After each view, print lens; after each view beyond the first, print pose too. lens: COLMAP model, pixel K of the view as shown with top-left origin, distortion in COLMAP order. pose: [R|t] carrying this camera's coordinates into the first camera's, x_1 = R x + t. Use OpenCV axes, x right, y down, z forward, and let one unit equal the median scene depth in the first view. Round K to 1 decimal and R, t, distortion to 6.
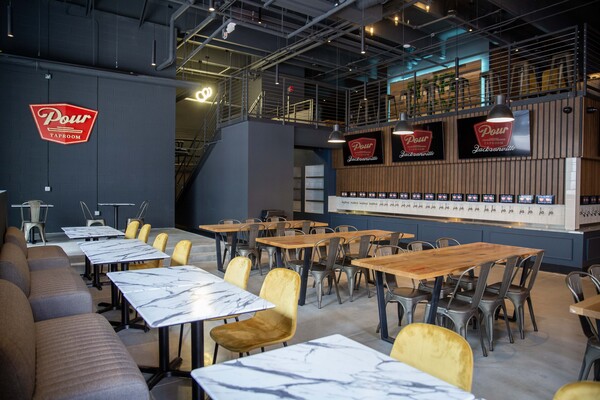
lens RADIAL K [[407.5, 0, 315.6], [0, 407.5, 199.5], [0, 0, 1]] dist [-0.033235, 0.028929]
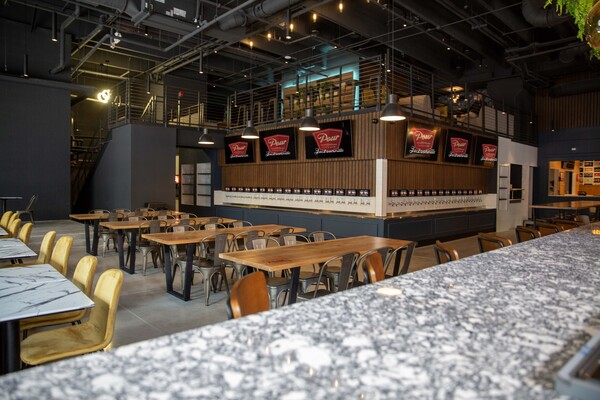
lens RADIAL K [[407.5, 0, 304.2], [0, 407.5, 201.1], [0, 0, 1]] dist [-0.033235, 0.028929]
pose [[0.994359, -0.002204, 0.106045, 0.153944], [0.000900, 0.999923, 0.012342, 0.006377], [-0.106064, -0.012176, 0.994285, -0.135148]]
